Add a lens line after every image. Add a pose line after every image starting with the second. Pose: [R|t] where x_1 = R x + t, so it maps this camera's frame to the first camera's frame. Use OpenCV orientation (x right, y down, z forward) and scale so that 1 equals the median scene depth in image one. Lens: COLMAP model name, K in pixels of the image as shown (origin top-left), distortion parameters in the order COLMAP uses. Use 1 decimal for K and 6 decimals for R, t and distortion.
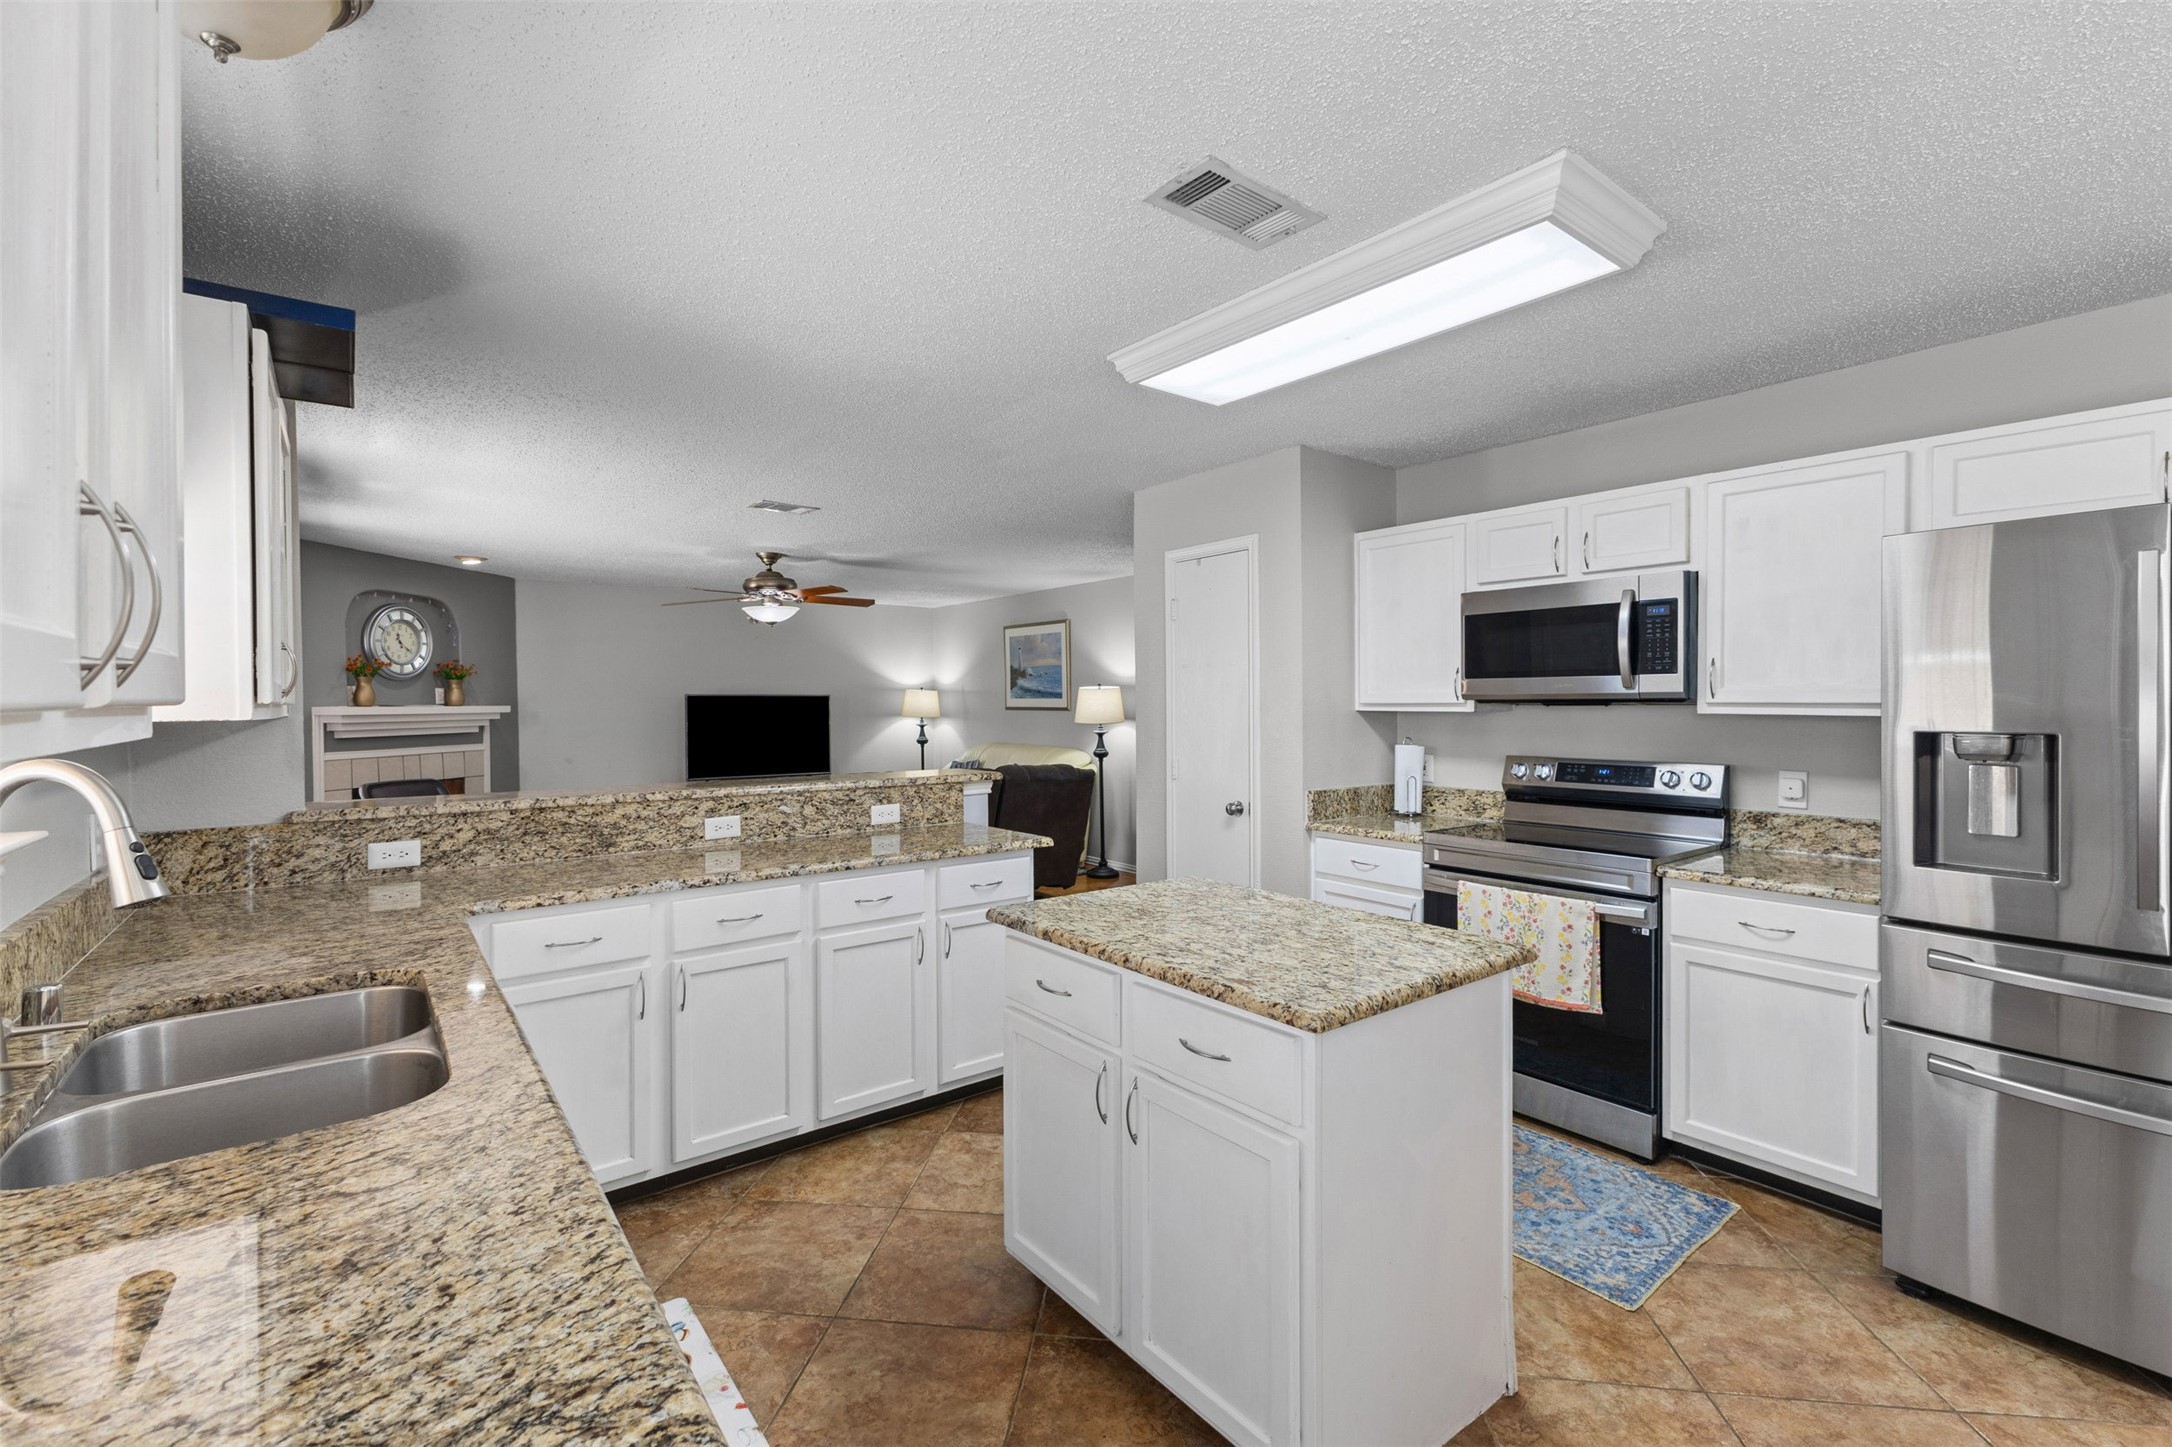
lens RADIAL K [[935.4, 0, 1089.2], [0, 935.4, 708.8], [0, 0, 1]] dist [0.001664, 0.000181]
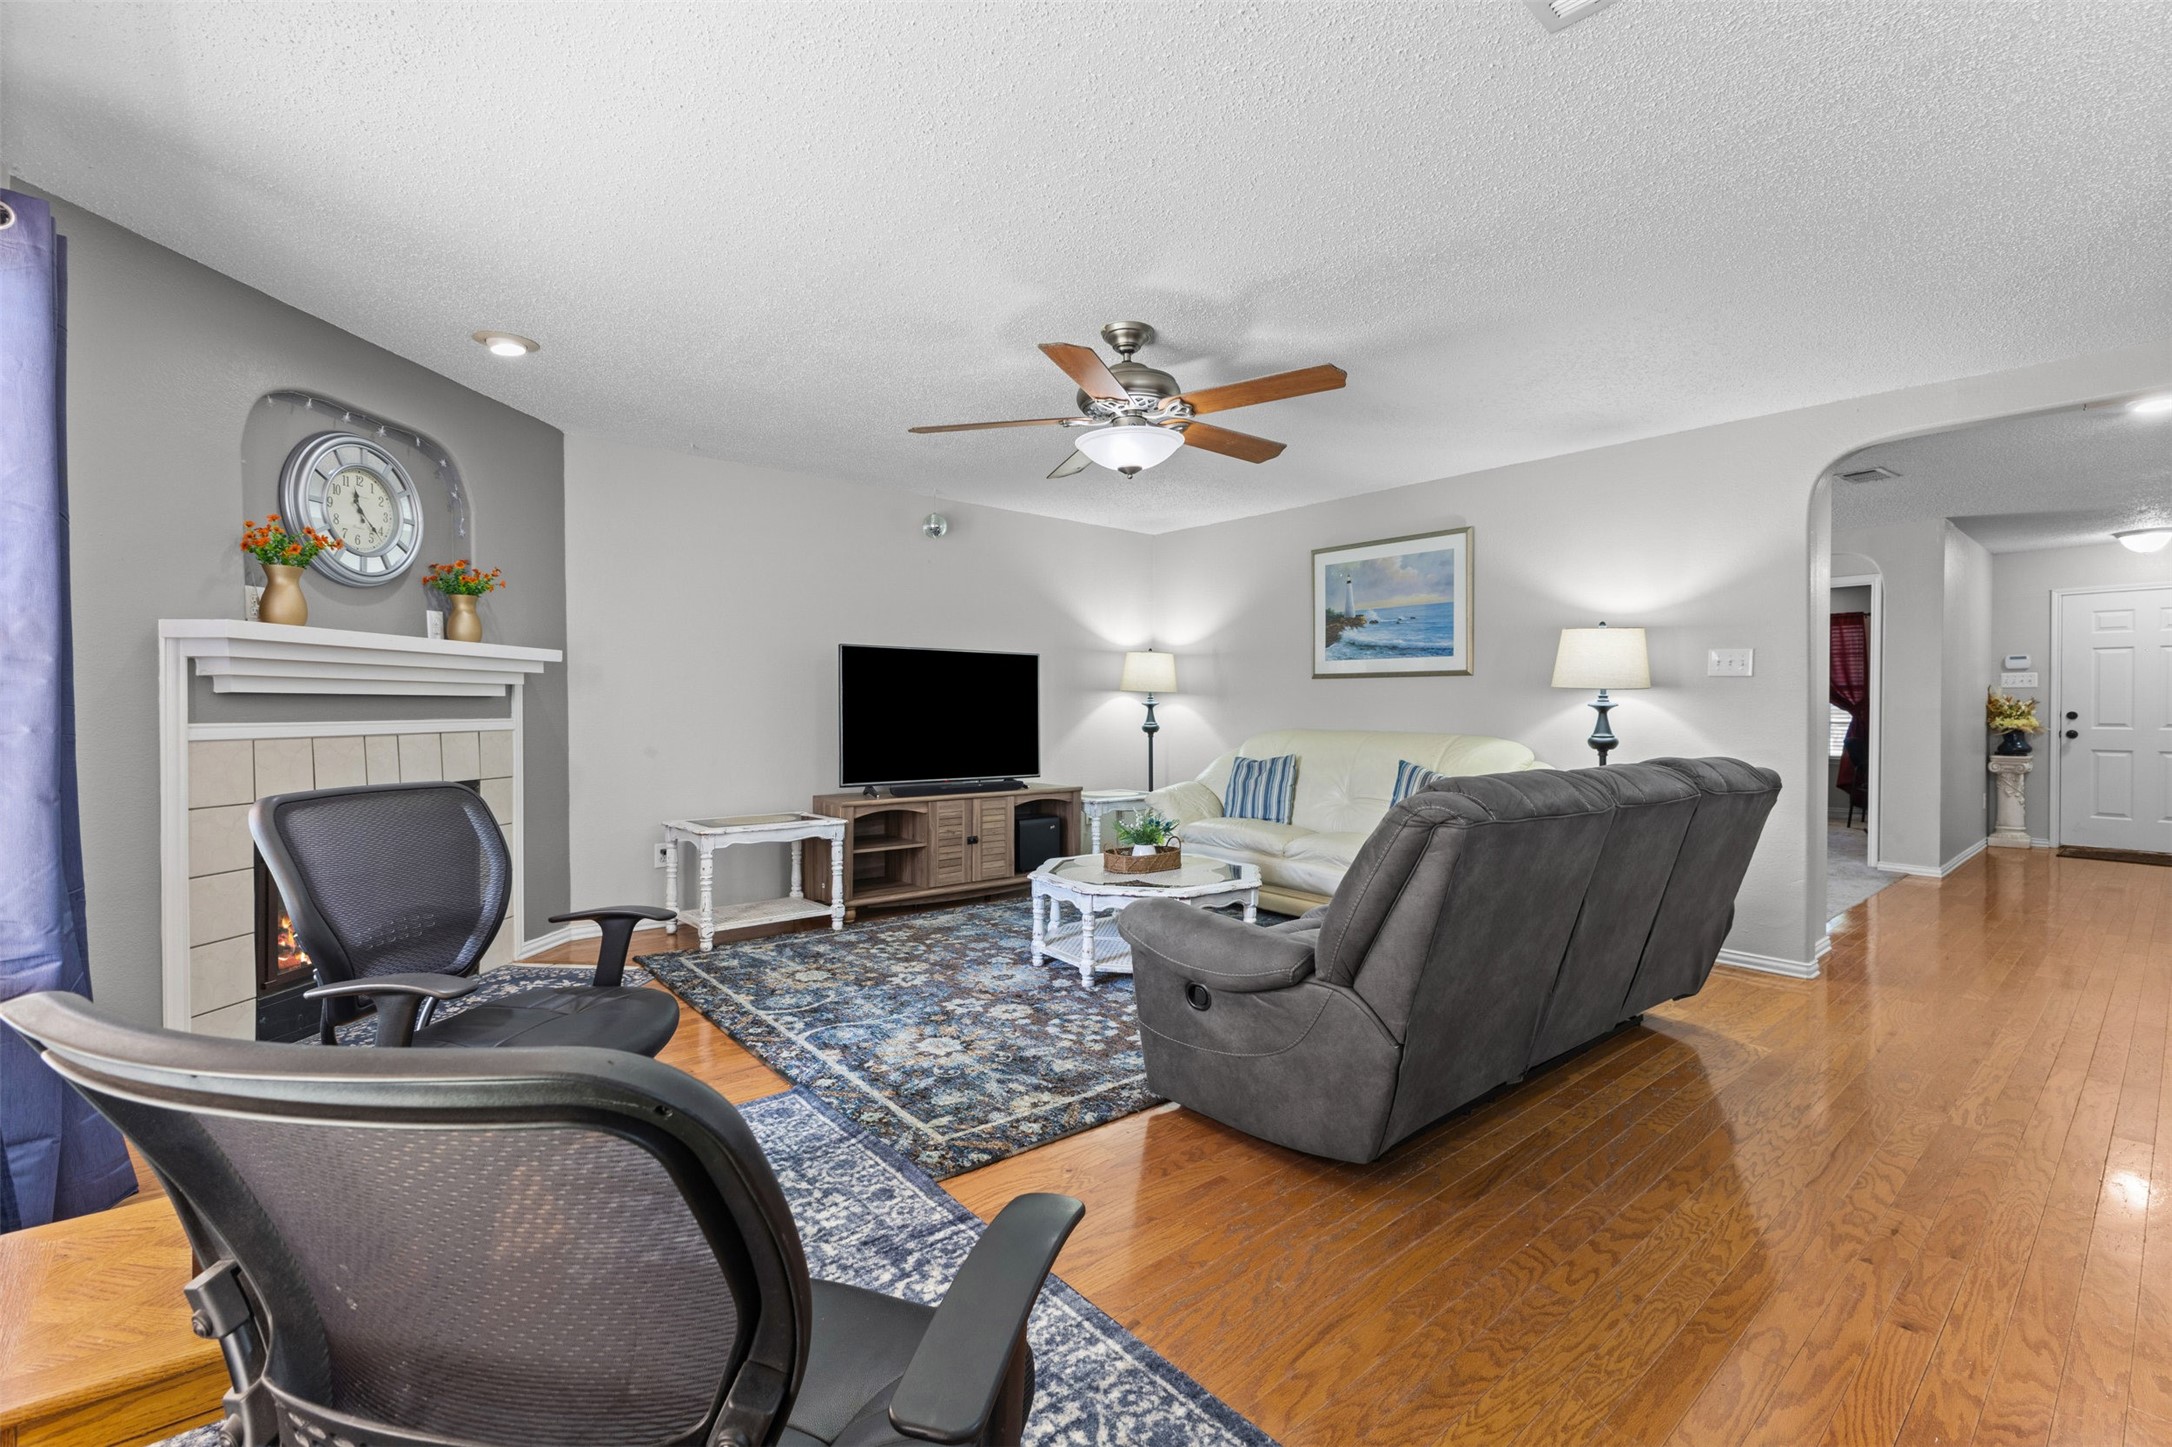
lens RADIAL K [[935.4, 0, 1092.1], [0, 935.4, 715.6], [0, 0, 1]] dist [0.001664, 0.000181]
pose [[0.999214, 0.006369, 0.039138, -0.369406], [-0.006367, 0.999980, -0.000161, 0.038202], [-0.039138, -0.000088, 0.999234, 0.492147]]
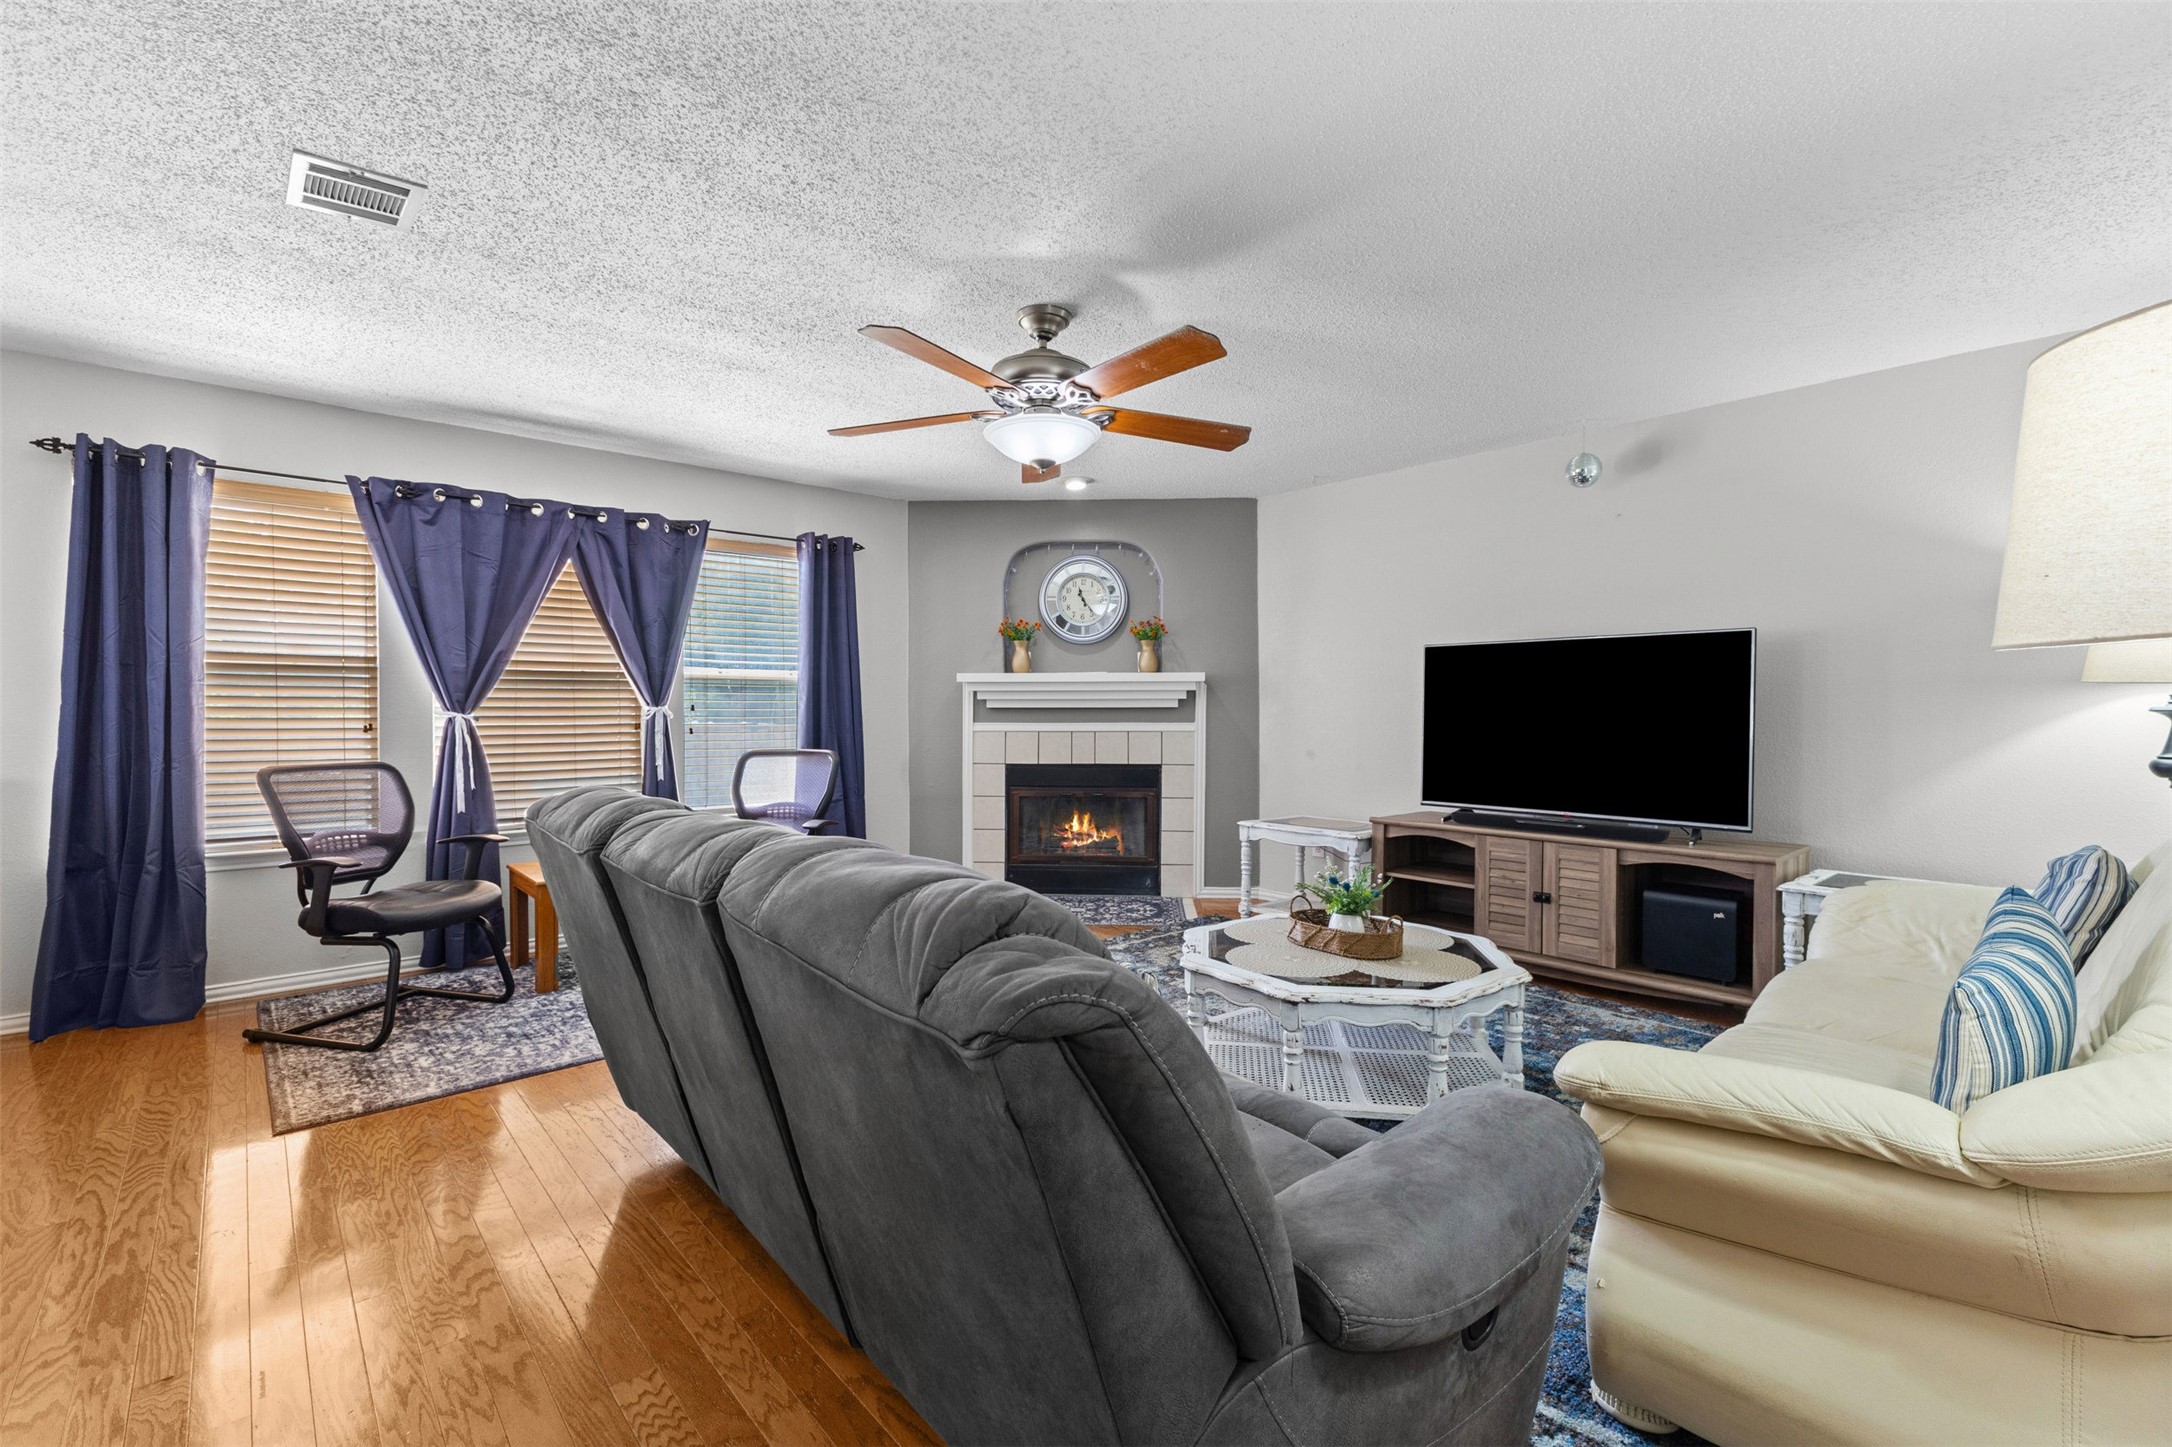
lens RADIAL K [[935.4, 0, 1073.9], [0, 935.4, 723.1], [0, 0, 1]] dist [0.001664, 0.000181]
pose [[0.062339, 0.018553, -0.997883, 0.126353], [-0.009127, 0.999796, 0.018018, 0.027826], [0.998013, 0.007985, 0.062495, 0.964095]]
